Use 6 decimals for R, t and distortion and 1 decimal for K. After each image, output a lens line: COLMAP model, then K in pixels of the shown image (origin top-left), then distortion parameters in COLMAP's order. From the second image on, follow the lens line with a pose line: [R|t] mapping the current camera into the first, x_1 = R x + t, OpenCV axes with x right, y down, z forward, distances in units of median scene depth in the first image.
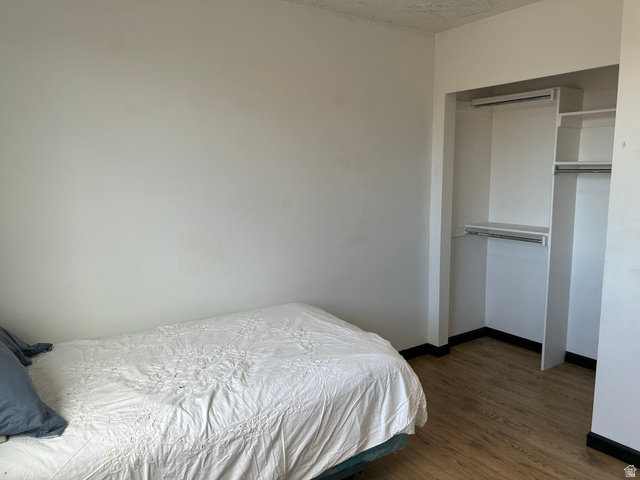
lens RADIAL K [[479.9, 0, 322.0], [0, 479.9, 242.6], [0, 0, 1]] dist [0.062817, -0.066934]
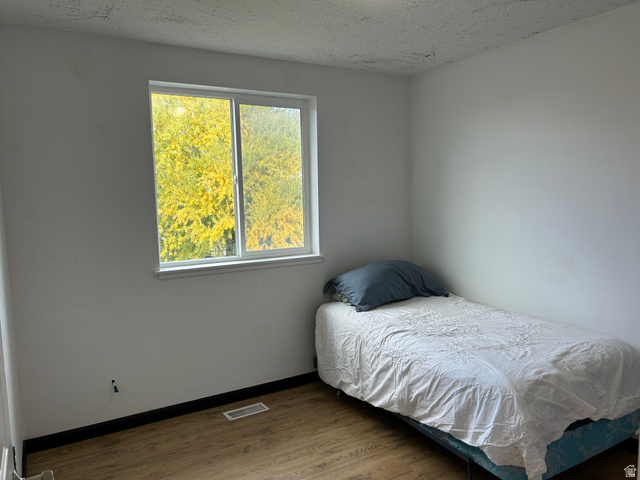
lens RADIAL K [[479.9, 0, 317.2], [0, 479.9, 239.9], [0, 0, 1]] dist [0.062817, -0.066934]
pose [[-0.061993, 0.115667, -0.991352, 1.010889], [-0.140648, 0.982338, 0.123410, -0.103126], [0.988117, 0.147082, -0.044630, 0.565163]]
